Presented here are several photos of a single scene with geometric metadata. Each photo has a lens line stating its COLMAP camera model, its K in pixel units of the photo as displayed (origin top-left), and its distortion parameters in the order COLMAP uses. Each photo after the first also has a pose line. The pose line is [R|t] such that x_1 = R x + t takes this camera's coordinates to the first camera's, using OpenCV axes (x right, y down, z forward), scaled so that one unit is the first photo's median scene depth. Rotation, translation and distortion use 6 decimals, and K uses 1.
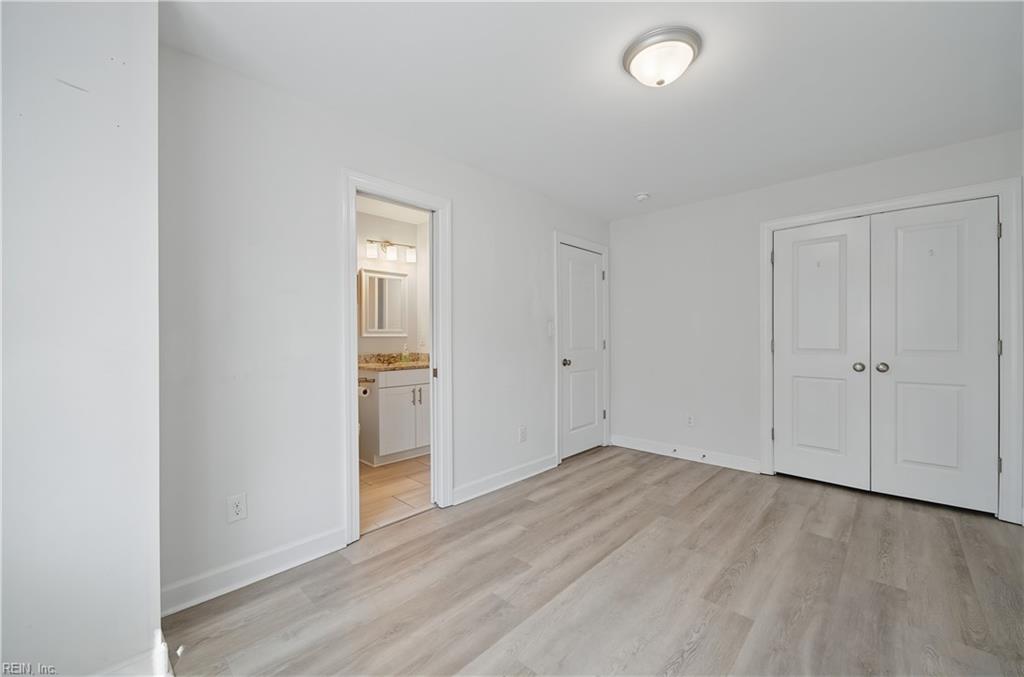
lens RADIAL K [[406.1, 0, 510.6], [0, 406.1, 338.5], [0, 0, 1]] dist [-0.001217, -0.000703]
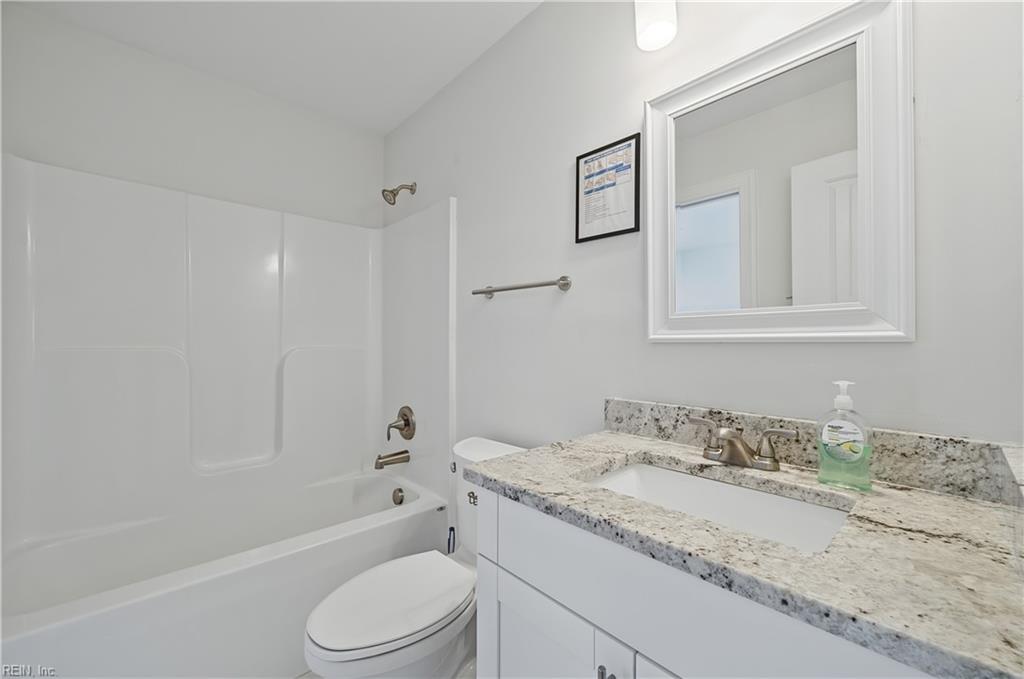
lens RADIAL K [[406.1, 0, 518.7], [0, 406.1, 341.0], [0, 0, 1]] dist [-0.001217, -0.000703]
pose [[-0.065400, -0.006339, -0.997839, -0.073300], [-0.008355, 0.999948, -0.005805, -0.001240], [0.997824, 0.007958, -0.065449, 0.902297]]
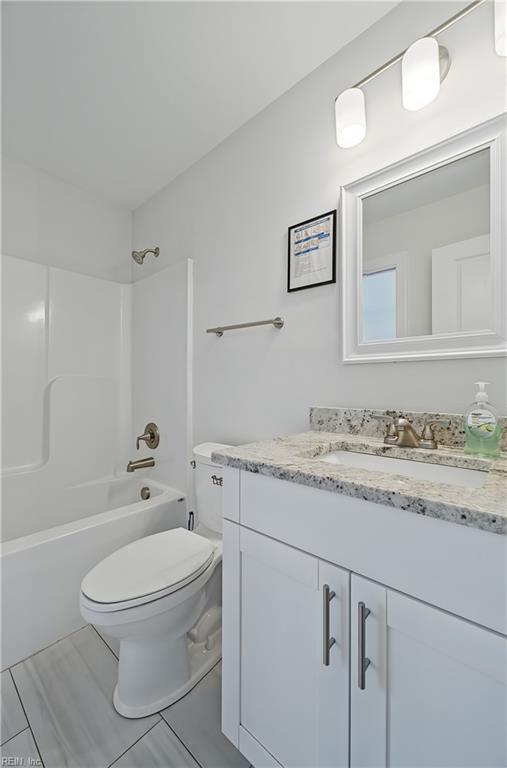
lens RADIAL K [[304.5, 0, 264.7], [0, 304.5, 385.0], [0, 0, 1]] dist [-0.001217, -0.000703]
pose [[0.046843, 0.002176, -0.998900, -0.075153], [-0.005256, 0.999984, 0.001932, 0.017257], [0.998888, 0.005159, 0.046853, 0.886119]]
